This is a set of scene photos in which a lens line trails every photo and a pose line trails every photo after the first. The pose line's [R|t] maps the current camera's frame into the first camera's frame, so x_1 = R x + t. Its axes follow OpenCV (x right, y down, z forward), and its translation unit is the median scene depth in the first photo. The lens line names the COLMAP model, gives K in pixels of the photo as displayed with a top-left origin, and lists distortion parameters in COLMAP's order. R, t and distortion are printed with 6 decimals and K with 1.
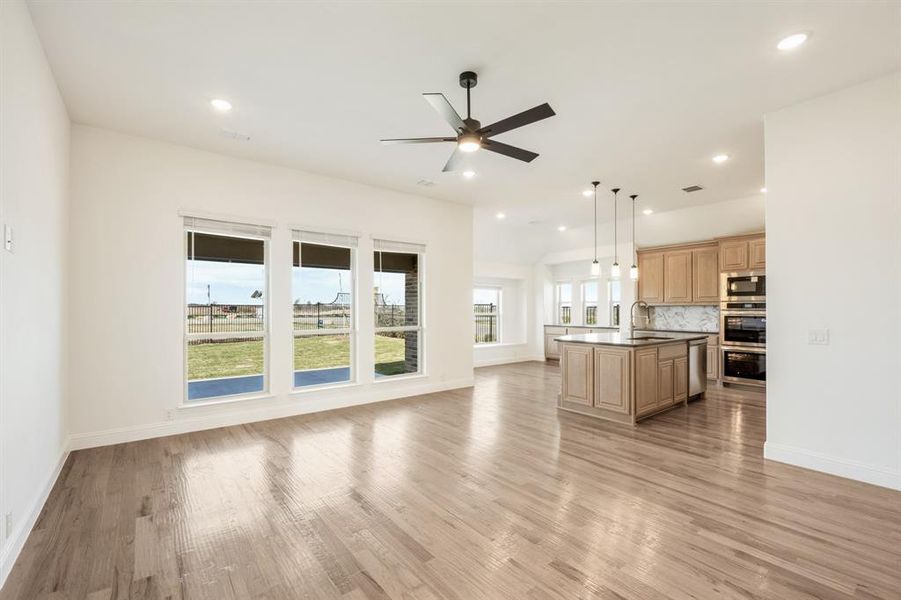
lens RADIAL K [[388.8, 0, 451.3], [0, 388.8, 308.1], [0, 0, 1]] dist [-0.000466, -0.000063]
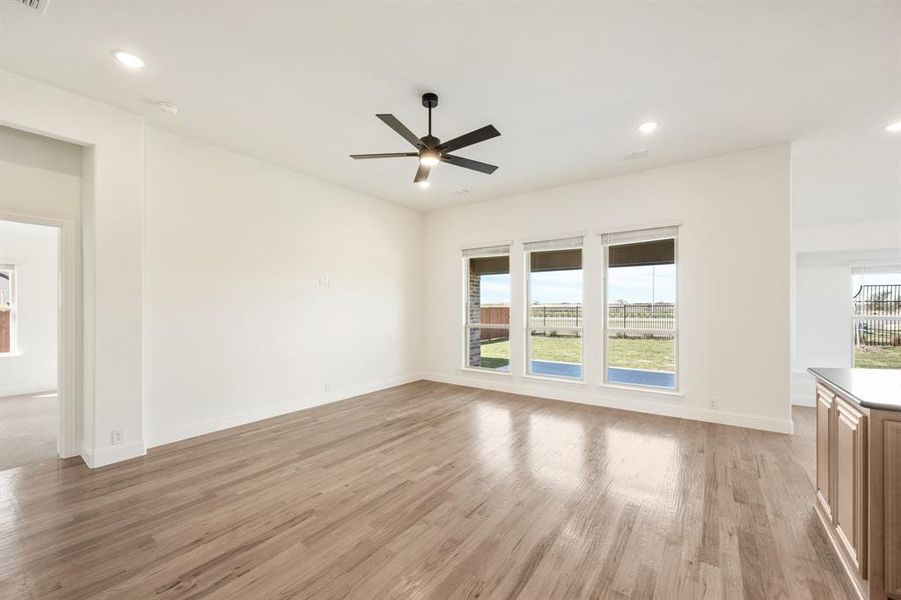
lens RADIAL K [[364.6, 0, 453.4], [0, 364.6, 306.9], [0, 0, 1]] dist [0.000217, 0.000045]
pose [[0.287428, -0.002585, -0.957799, 0.499926], [0.000544, 0.999997, -0.002536, 0.001704], [0.957802, 0.000208, 0.287428, 0.361602]]
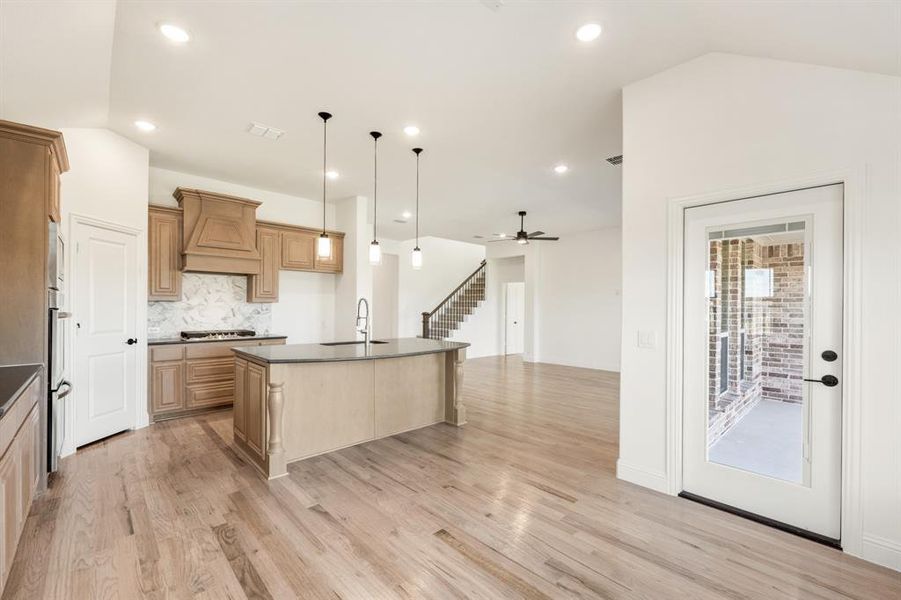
lens RADIAL K [[388.8, 0, 451.3], [0, 388.8, 308.1], [0, 0, 1]] dist [-0.000466, -0.000063]
pose [[-0.995977, -0.005507, -0.089443, 0.324936], [-0.005654, 0.999983, 0.001392, 0.001000], [0.089434, 0.001892, -0.995991, 1.578037]]
